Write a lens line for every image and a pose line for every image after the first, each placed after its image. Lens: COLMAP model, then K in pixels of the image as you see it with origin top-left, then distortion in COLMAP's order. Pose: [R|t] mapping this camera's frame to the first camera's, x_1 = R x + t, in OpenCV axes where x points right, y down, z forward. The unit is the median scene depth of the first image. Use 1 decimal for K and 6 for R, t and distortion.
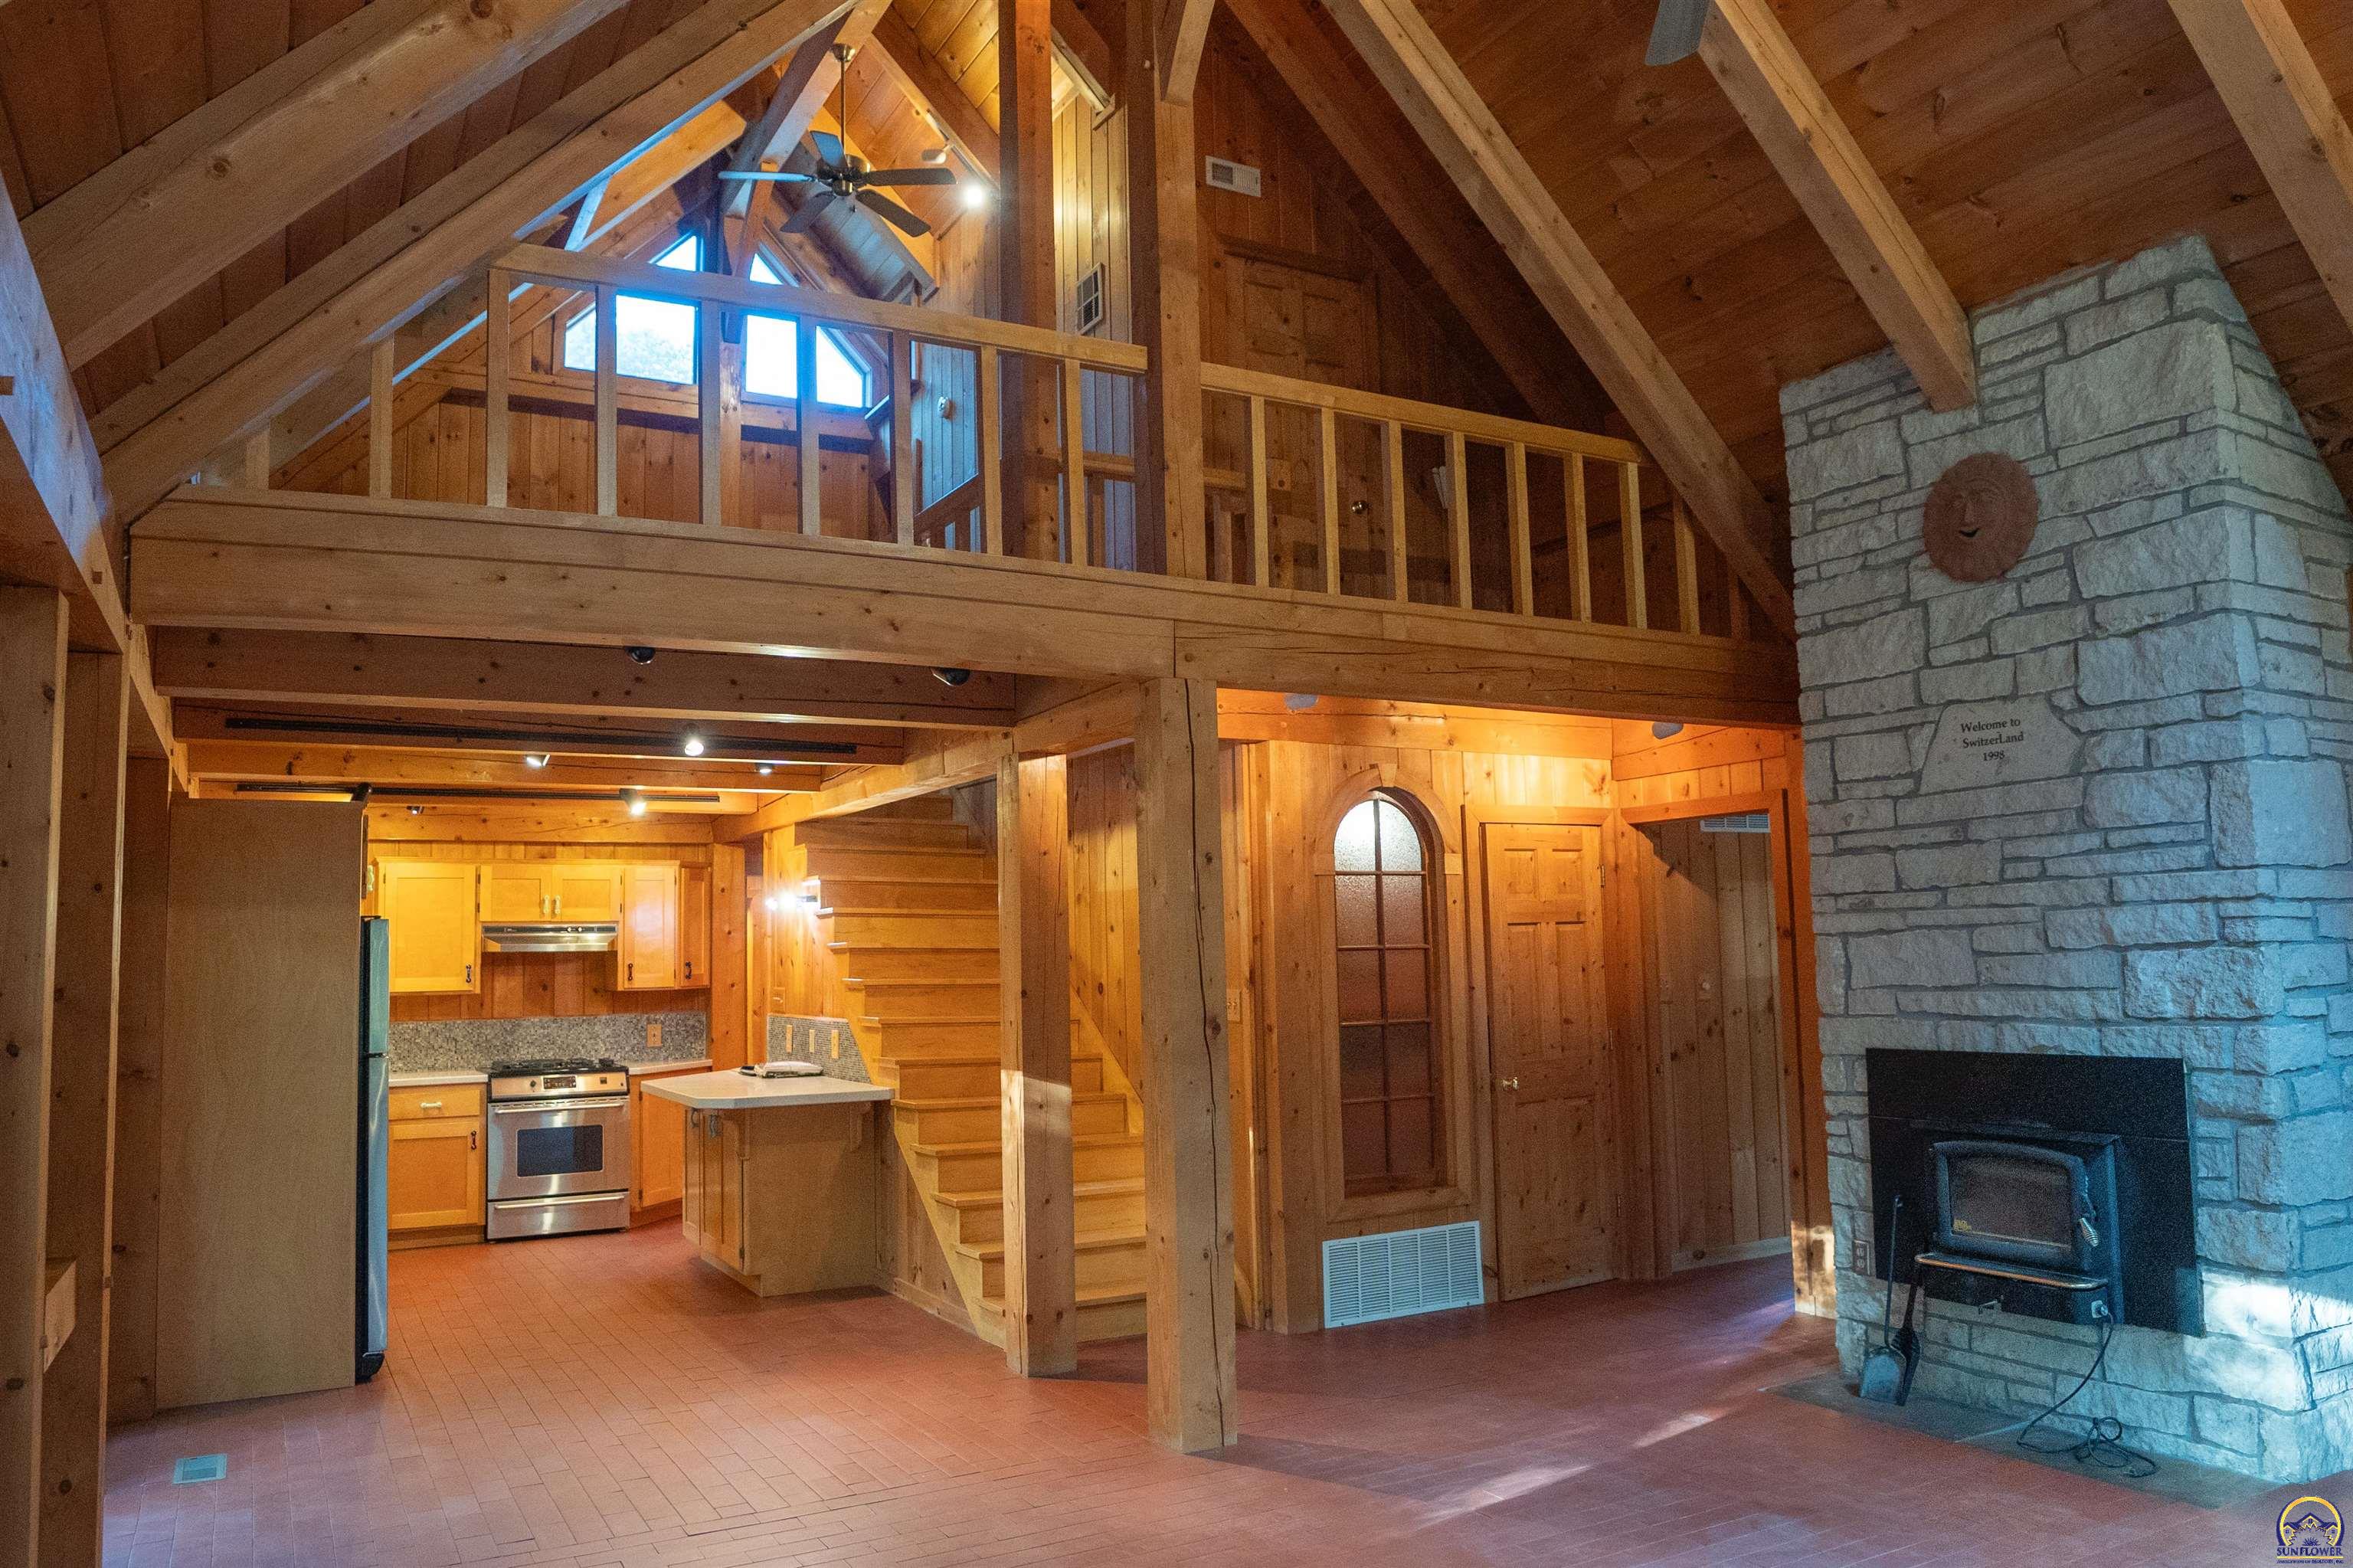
lens RADIAL K [[1664.3, 0, 1195.5], [0, 1664.3, 771.2], [0, 0, 1]] dist [-0.066489, 0.023285]
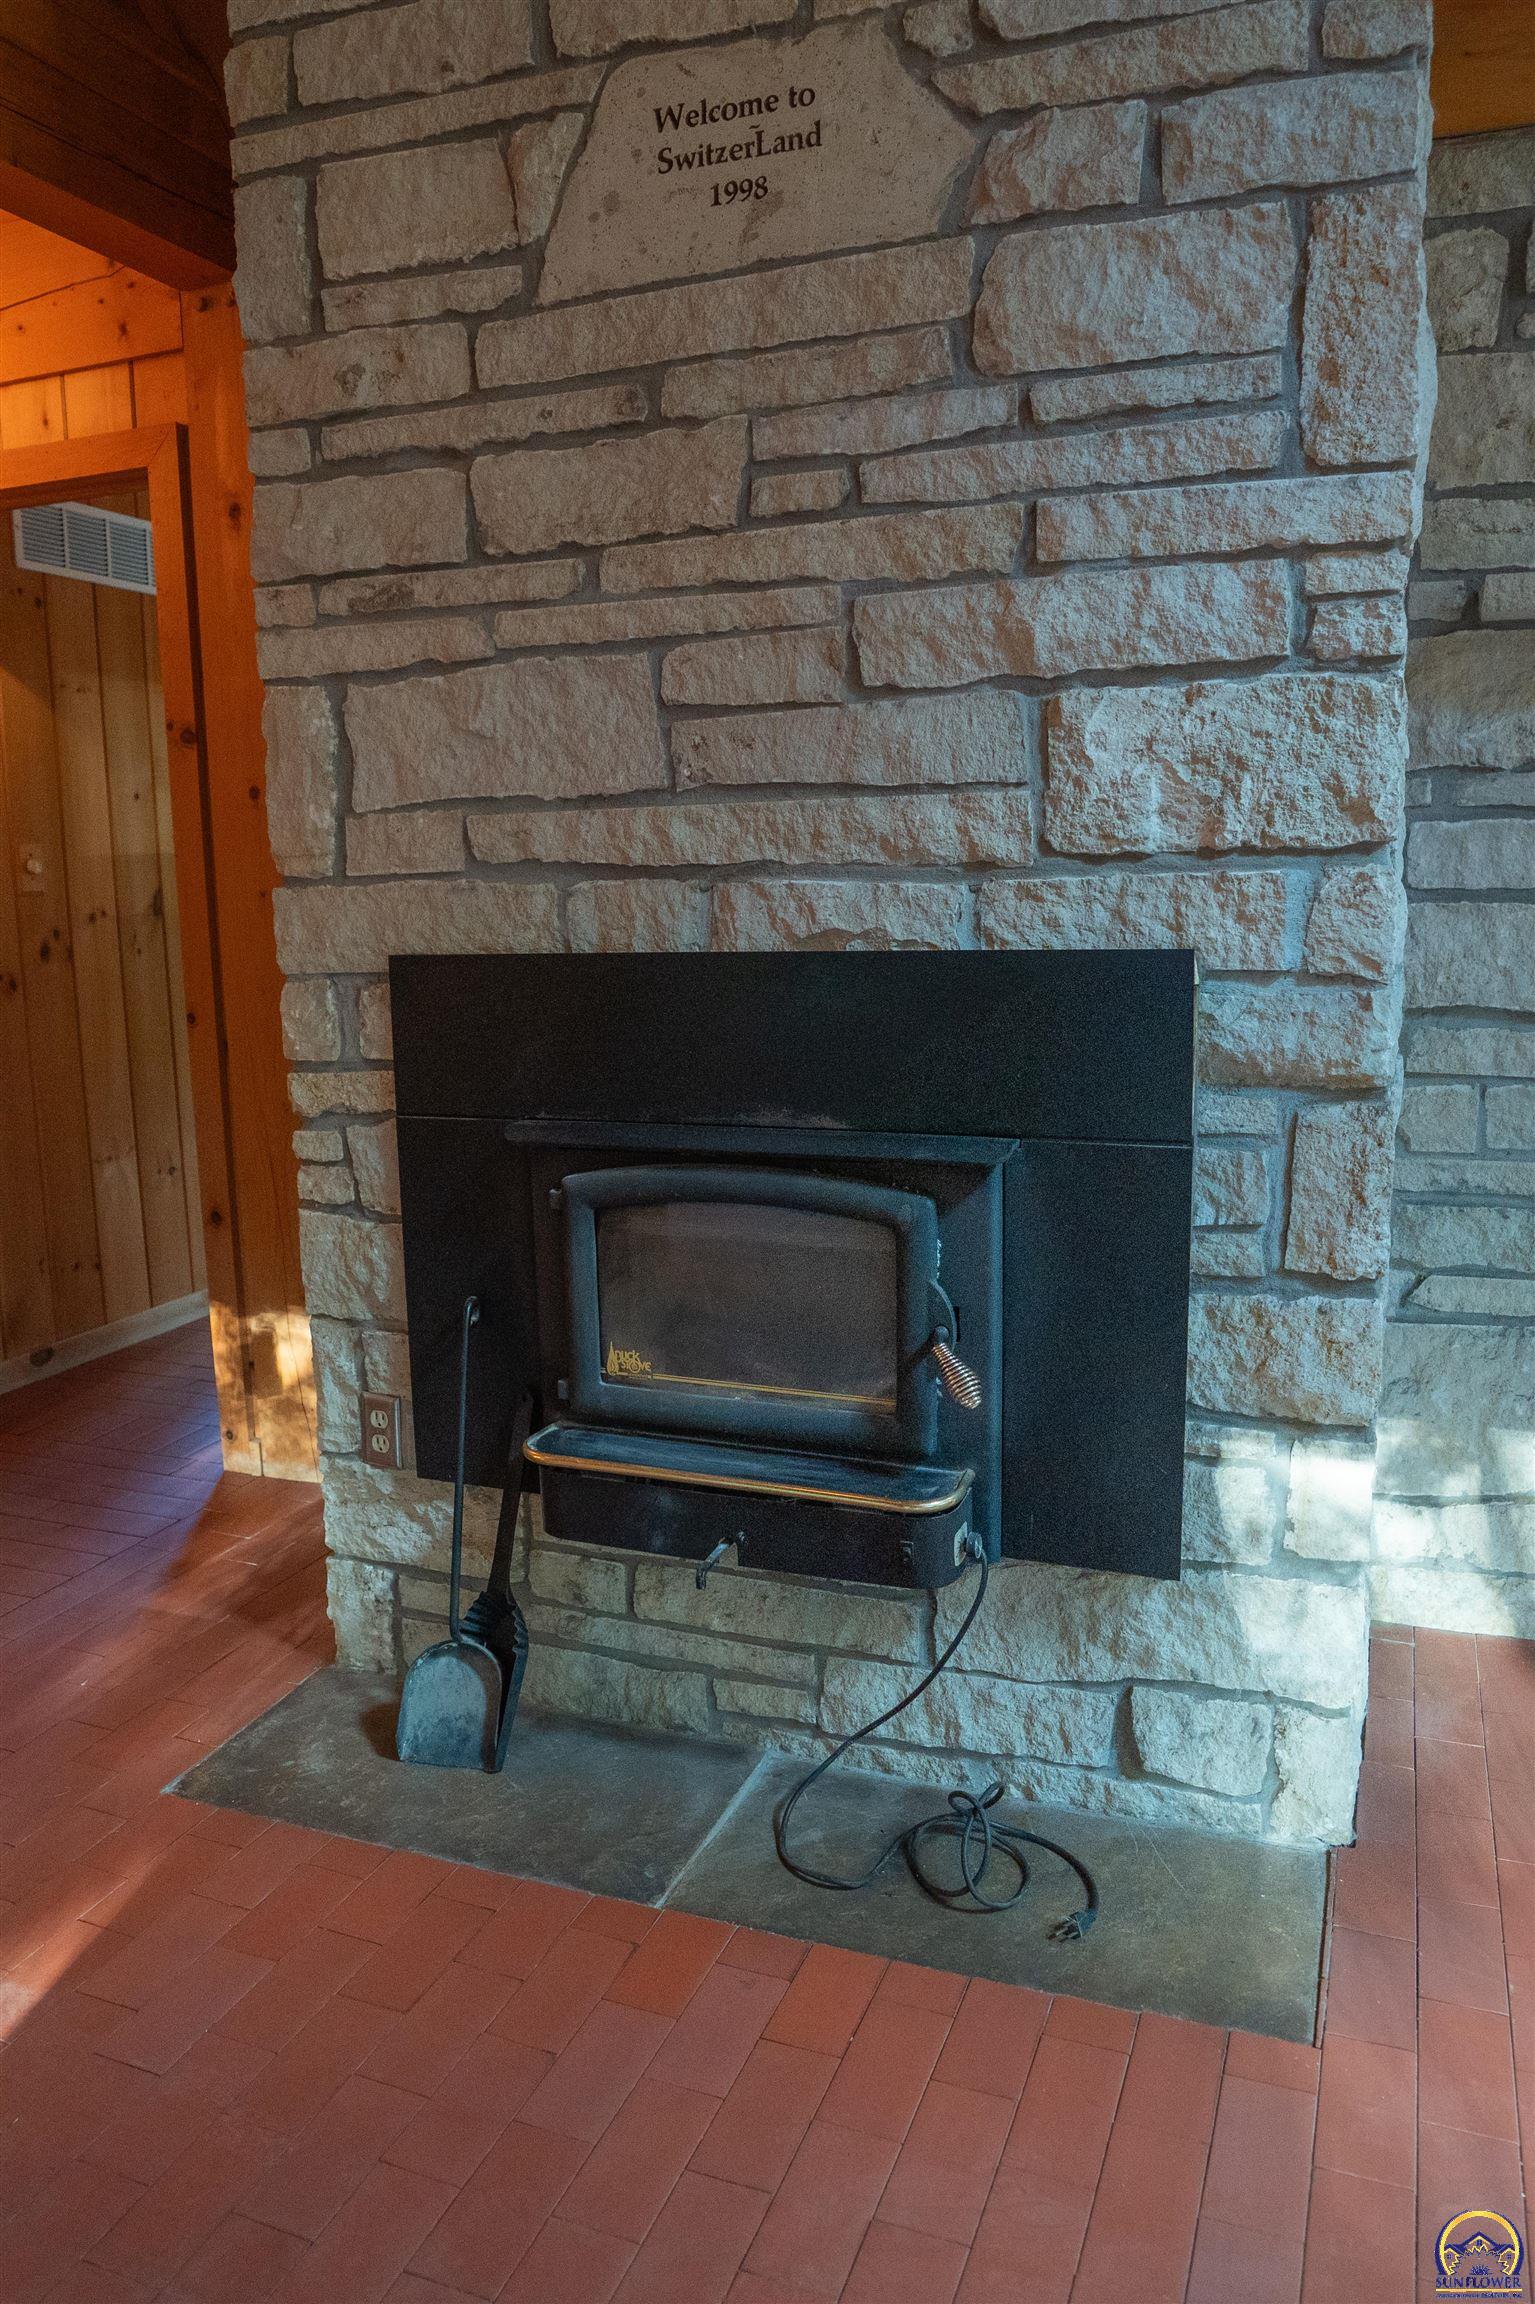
lens RADIAL K [[1629.6, 0, 785.8], [0, 1629.6, 1149.5], [0, 0, 1]] dist [-0.066489, 0.023285]
pose [[0.765277, -0.098634, 0.636099, 0.238248], [-0.068561, 0.970080, 0.232905, 0.123872], [-0.640039, -0.221849, 0.735618, 0.679271]]
